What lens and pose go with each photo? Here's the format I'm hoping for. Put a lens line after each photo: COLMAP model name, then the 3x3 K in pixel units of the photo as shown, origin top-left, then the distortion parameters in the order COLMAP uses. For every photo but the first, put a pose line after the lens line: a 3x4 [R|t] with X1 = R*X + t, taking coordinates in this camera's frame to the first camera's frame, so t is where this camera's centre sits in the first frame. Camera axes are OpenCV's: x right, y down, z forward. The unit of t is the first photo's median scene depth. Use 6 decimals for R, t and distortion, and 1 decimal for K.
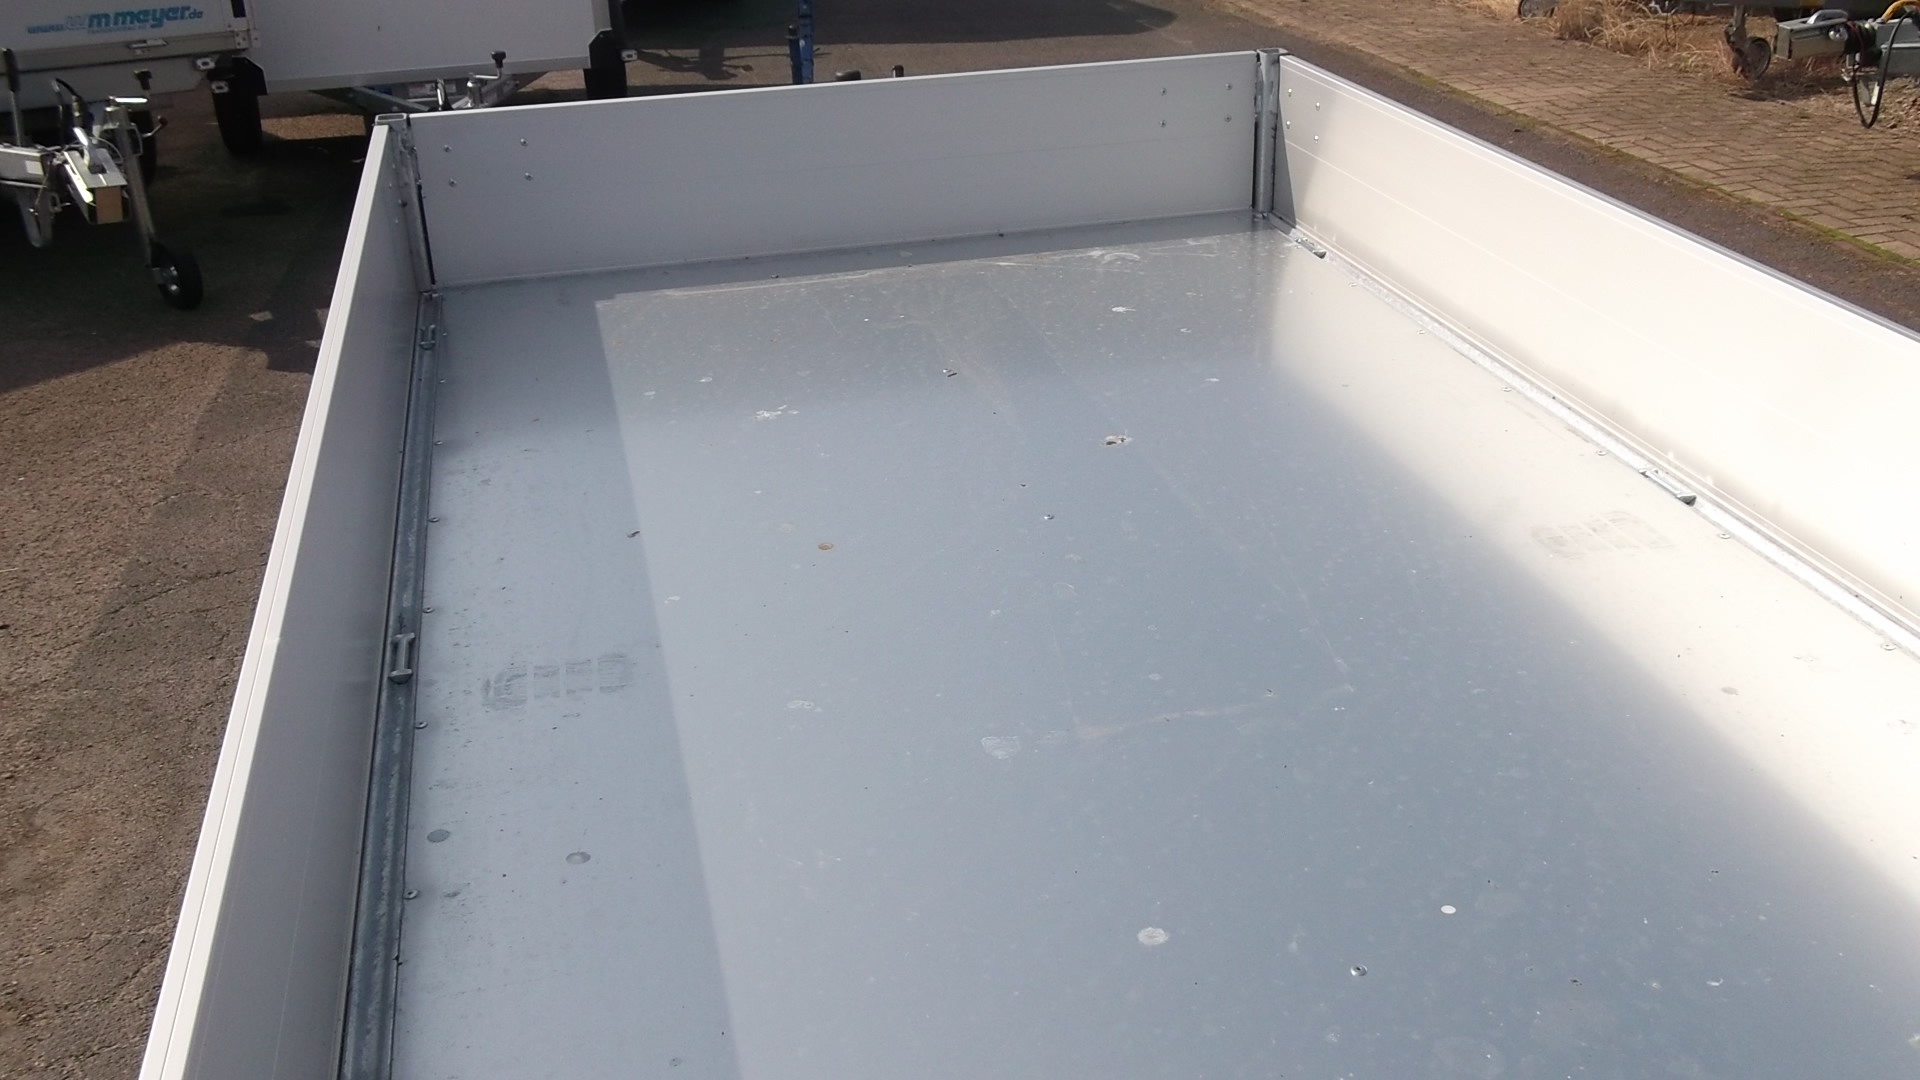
lens RADIAL K [[1748.3, 0, 956.6], [0, 1748.3, 451.3], [0, 0, 1]] dist [0.007746, 0.022430]
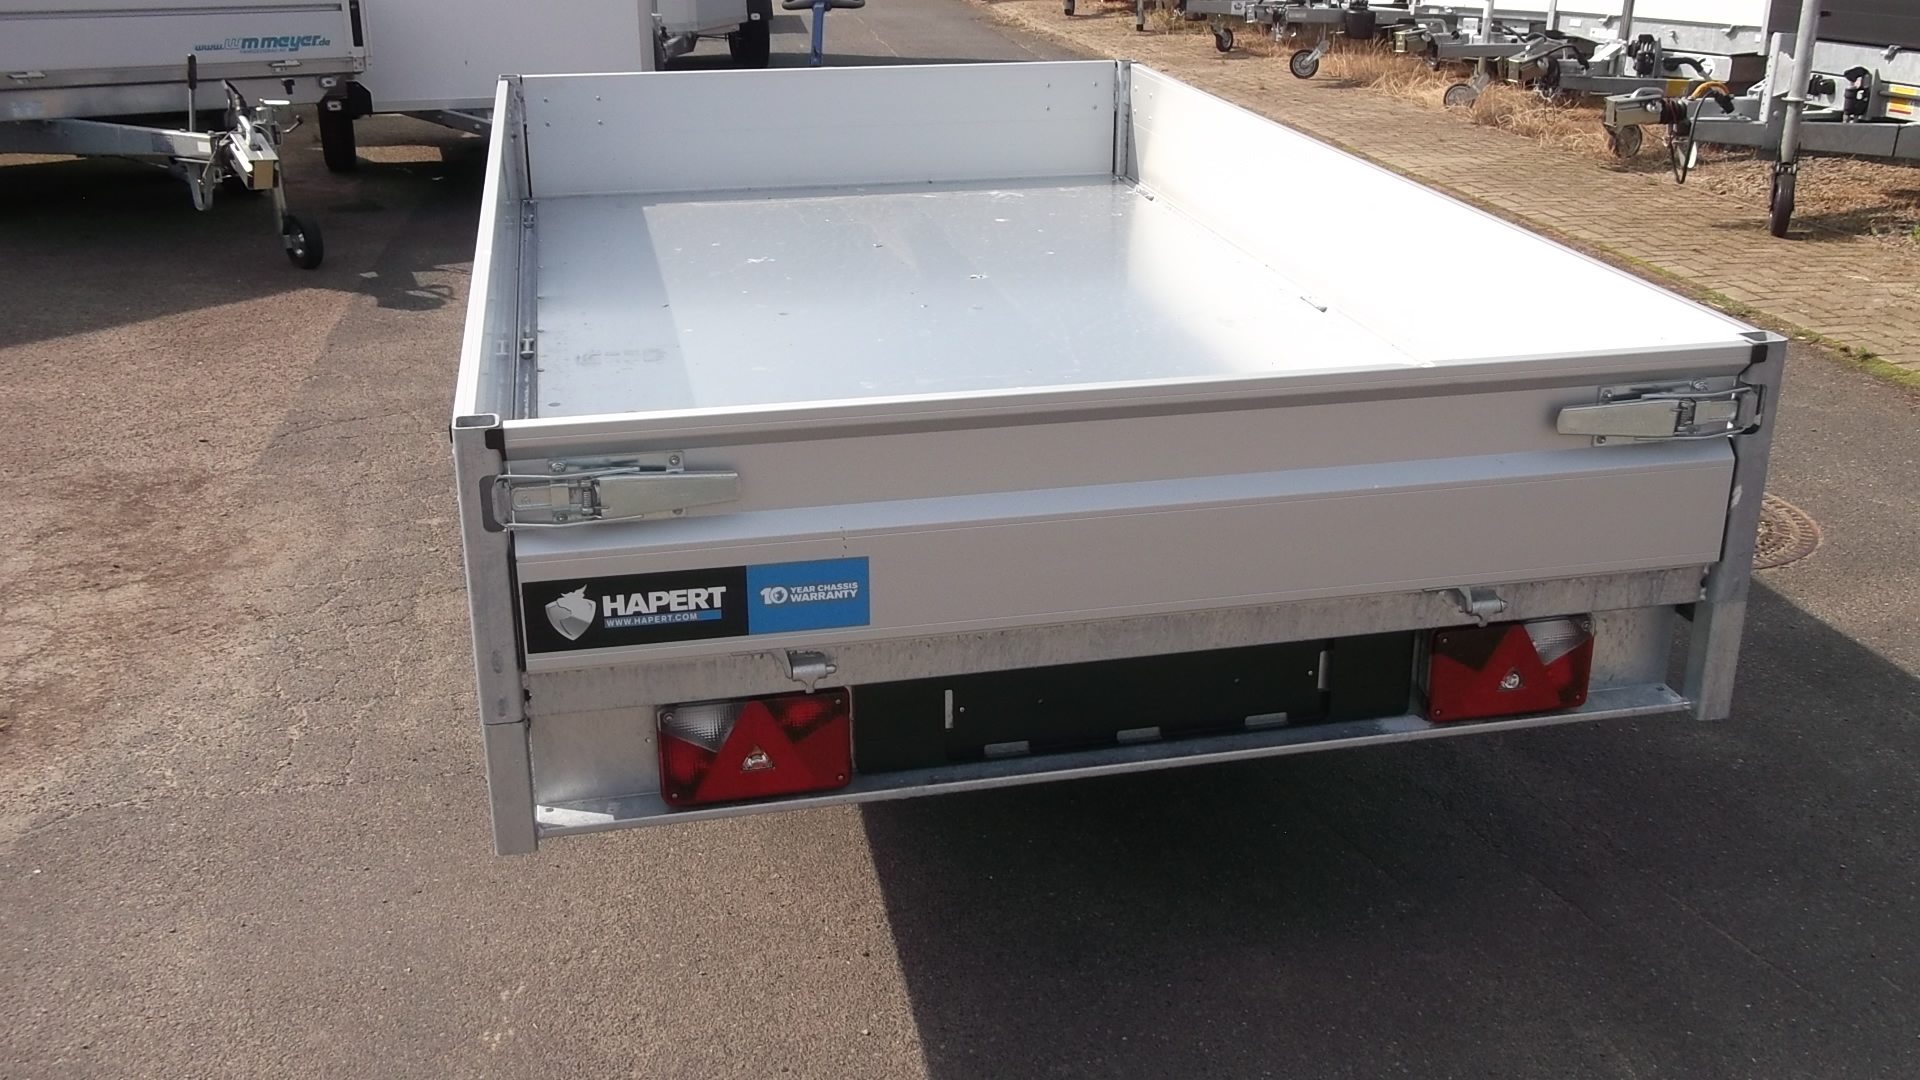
lens RADIAL K [[1748.3, 0, 956.6], [0, 1748.3, 451.3], [0, 0, 1]] dist [0.007746, 0.022430]
pose [[0.999282, 0.036442, -0.010410, 0.046200], [-0.037011, 0.997446, -0.061081, 0.118762], [0.008157, 0.061423, 0.998079, -0.262851]]
